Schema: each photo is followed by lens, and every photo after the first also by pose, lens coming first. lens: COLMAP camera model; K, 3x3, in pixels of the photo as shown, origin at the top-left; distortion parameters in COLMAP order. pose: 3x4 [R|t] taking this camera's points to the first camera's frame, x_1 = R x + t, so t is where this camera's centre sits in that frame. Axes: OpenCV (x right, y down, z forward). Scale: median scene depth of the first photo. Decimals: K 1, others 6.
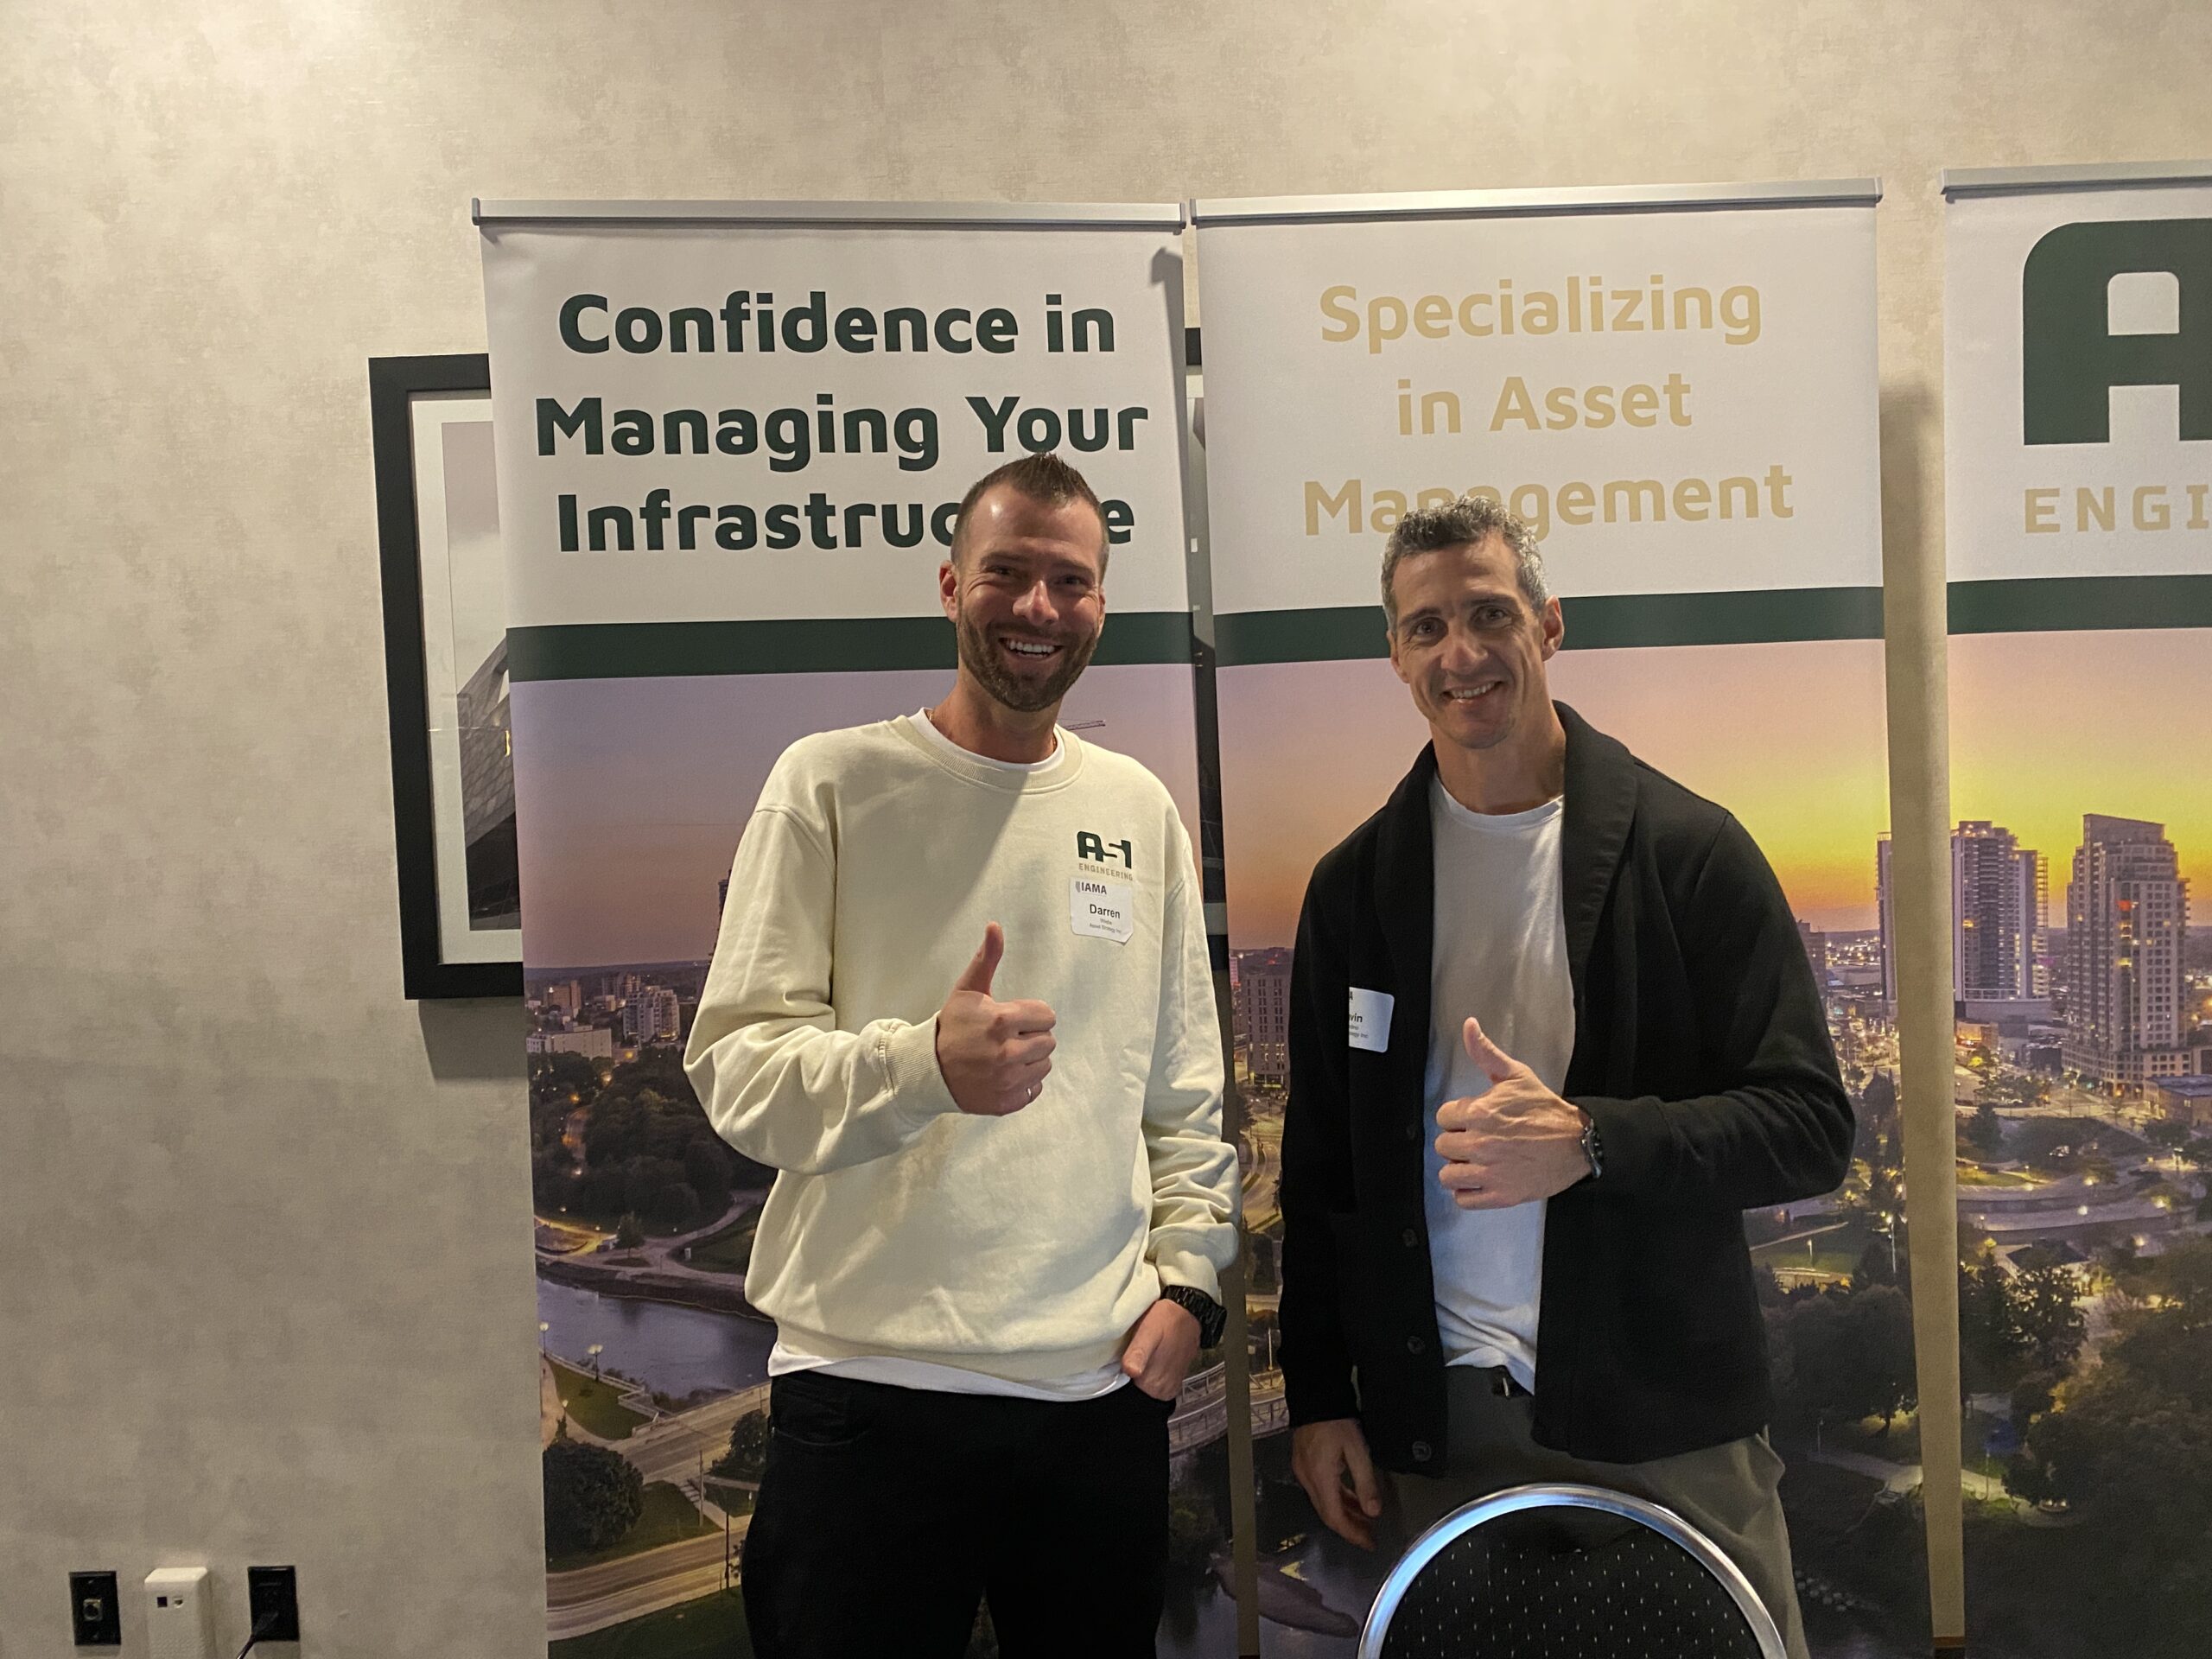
lens RADIAL K [[1691.1, 0, 1125.2], [0, 1691.1, 839.1], [0, 0, 1]] dist [0.034930, -0.033156]
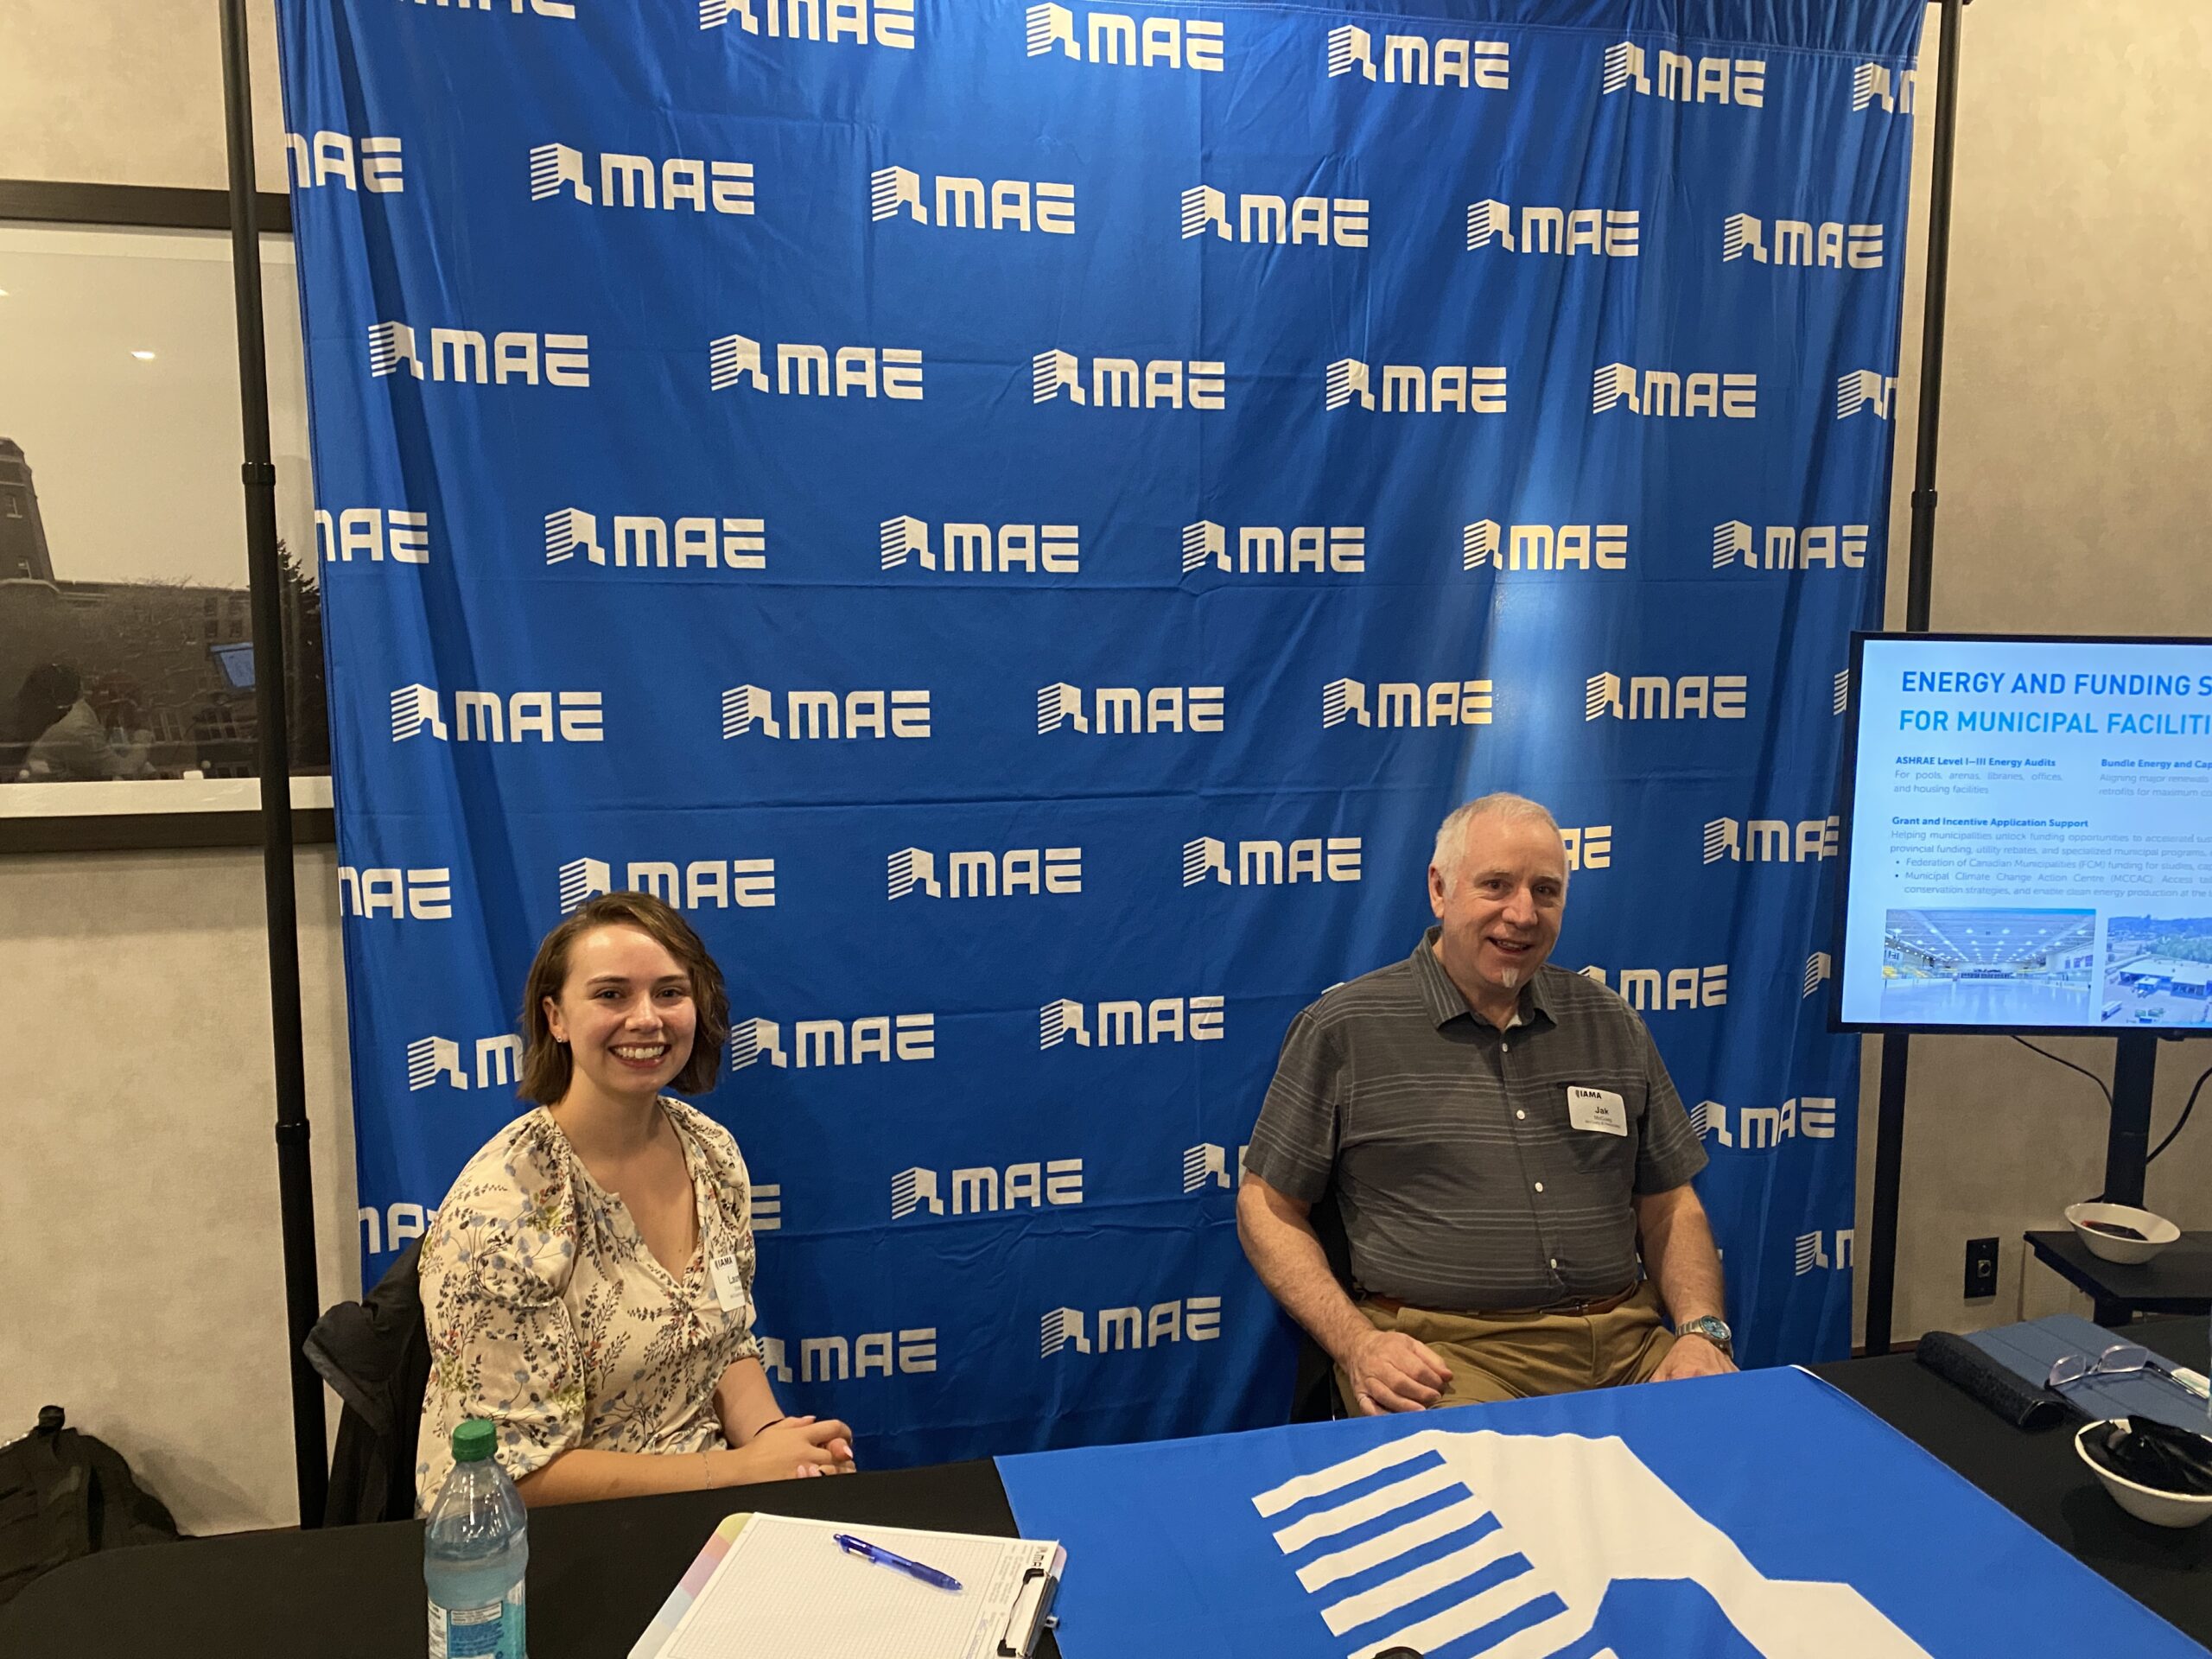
lens RADIAL K [[1691.1, 0, 1117.4], [0, 1691.1, 826.3], [0, 0, 1]] dist [0.034930, -0.033156]
pose [[0.977360, 0.010242, 0.211336, -1.666993], [-0.019784, 0.998875, 0.043089, 0.087585], [-0.210657, -0.046295, 0.976463, -0.100564]]
